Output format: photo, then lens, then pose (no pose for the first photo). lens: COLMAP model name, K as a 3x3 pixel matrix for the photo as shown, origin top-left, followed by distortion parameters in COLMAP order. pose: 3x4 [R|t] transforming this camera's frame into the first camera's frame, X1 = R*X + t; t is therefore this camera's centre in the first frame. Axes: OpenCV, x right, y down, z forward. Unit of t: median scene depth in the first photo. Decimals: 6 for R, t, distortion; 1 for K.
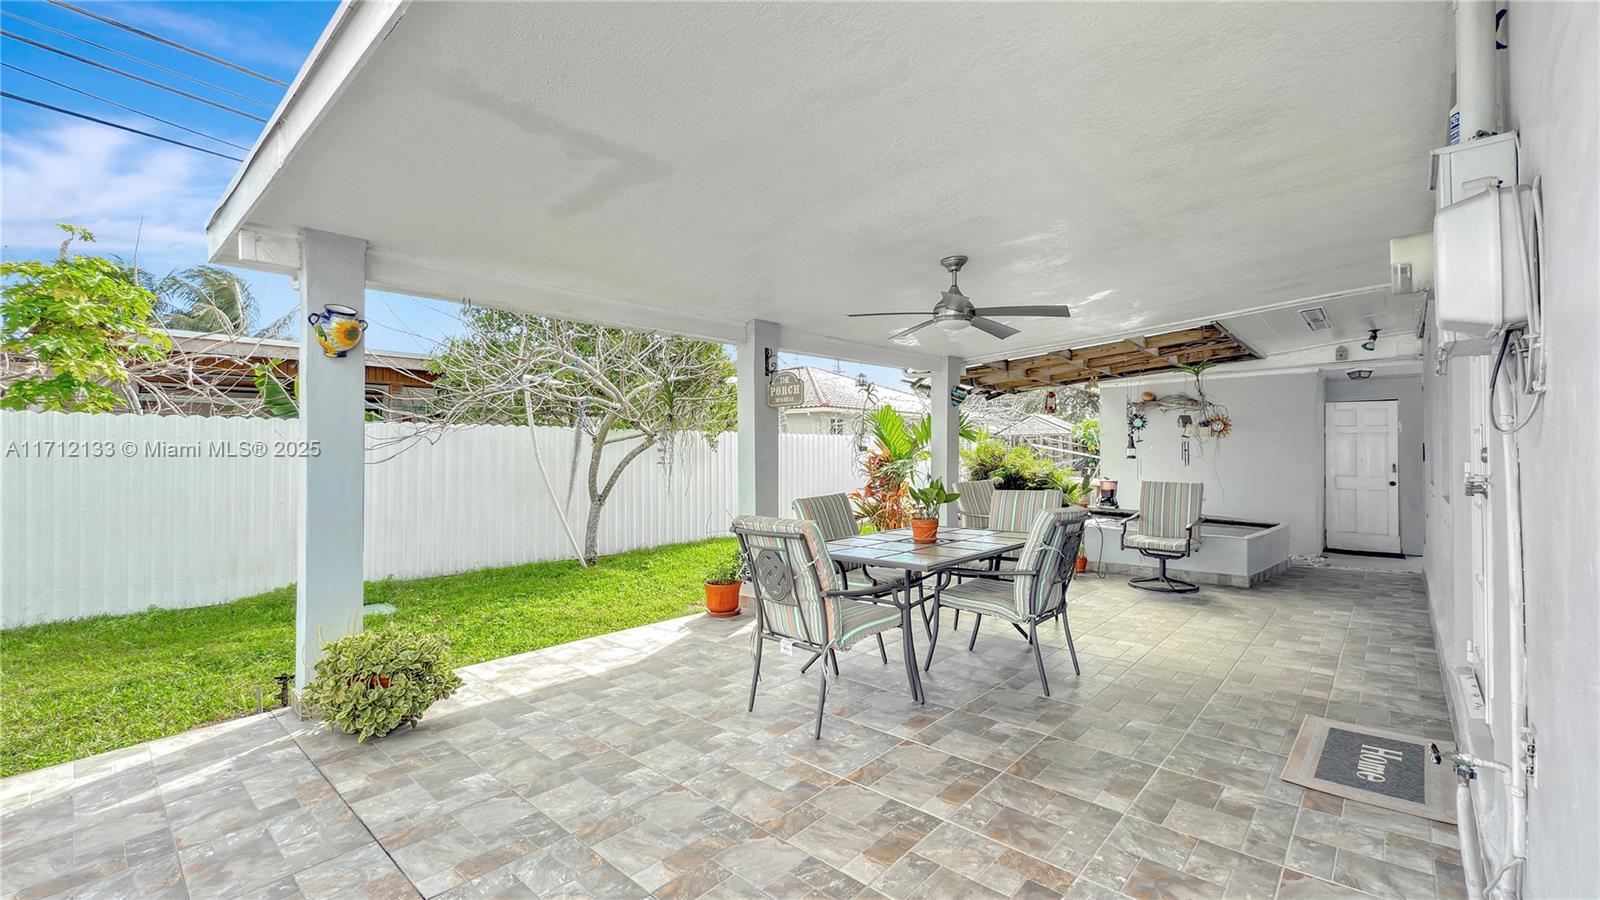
lens RADIAL K [[660.2, 0, 804.5], [0, 660.2, 445.6], [0, 0, 1]] dist [0.000144, 0.000189]
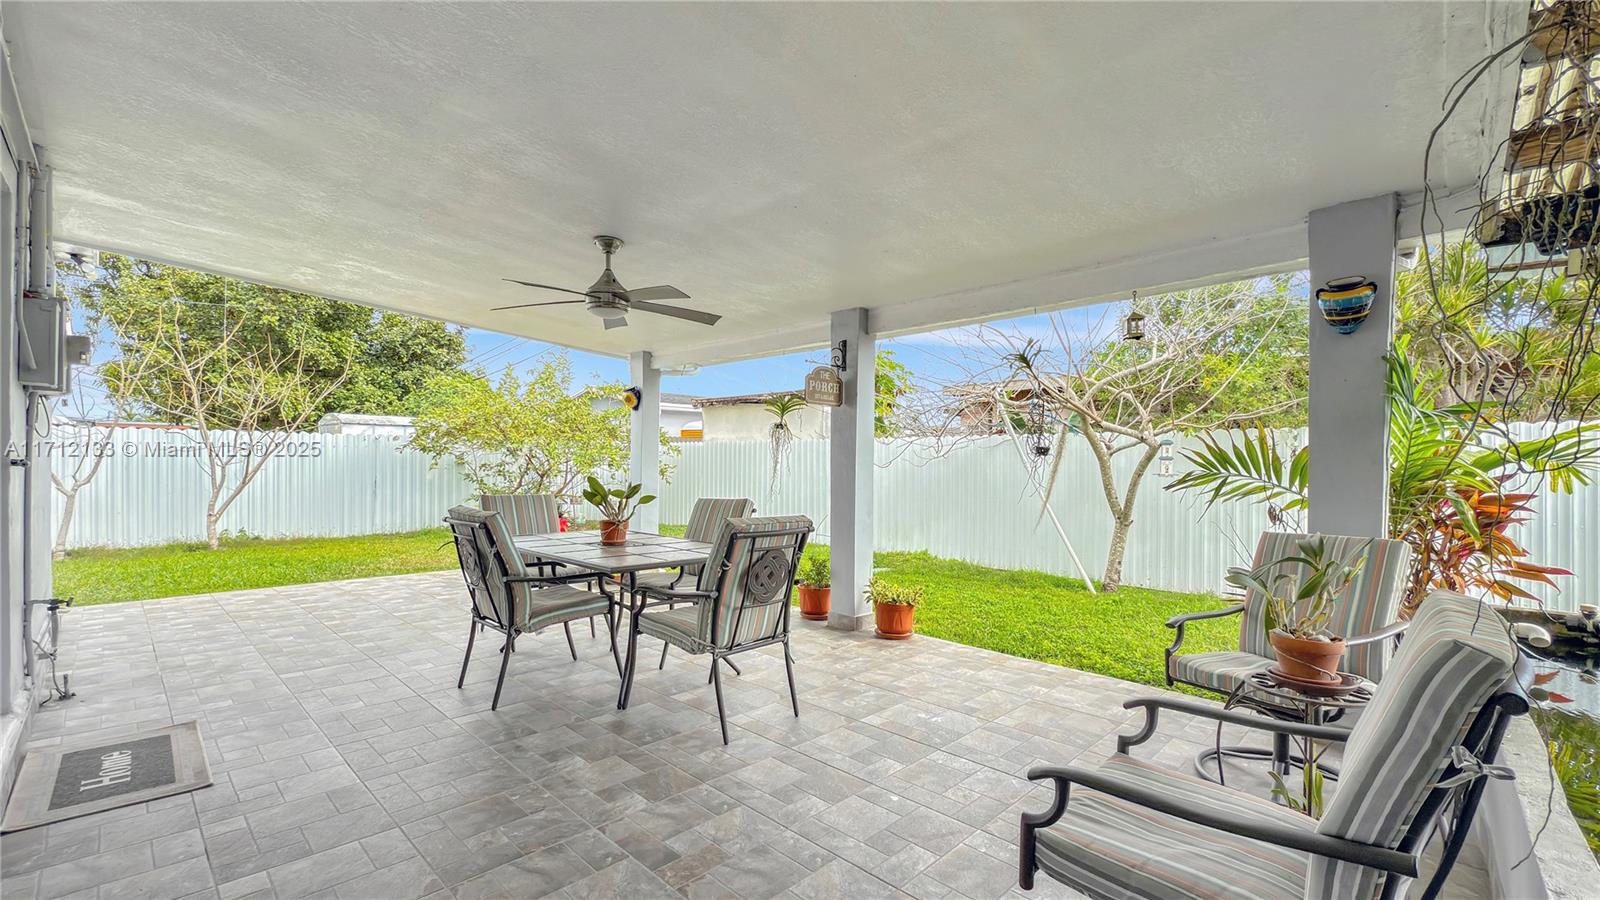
lens RADIAL K [[671.2, 0, 800.0], [0, 671.2, 450.0], [0, 0, 1]] dist [-0.002690, -0.000261]
pose [[-0.036456, -0.014805, -0.999226, 1.725709], [-0.003878, 0.999885, -0.014673, 0.032510], [0.999328, 0.003340, -0.036509, 1.942572]]
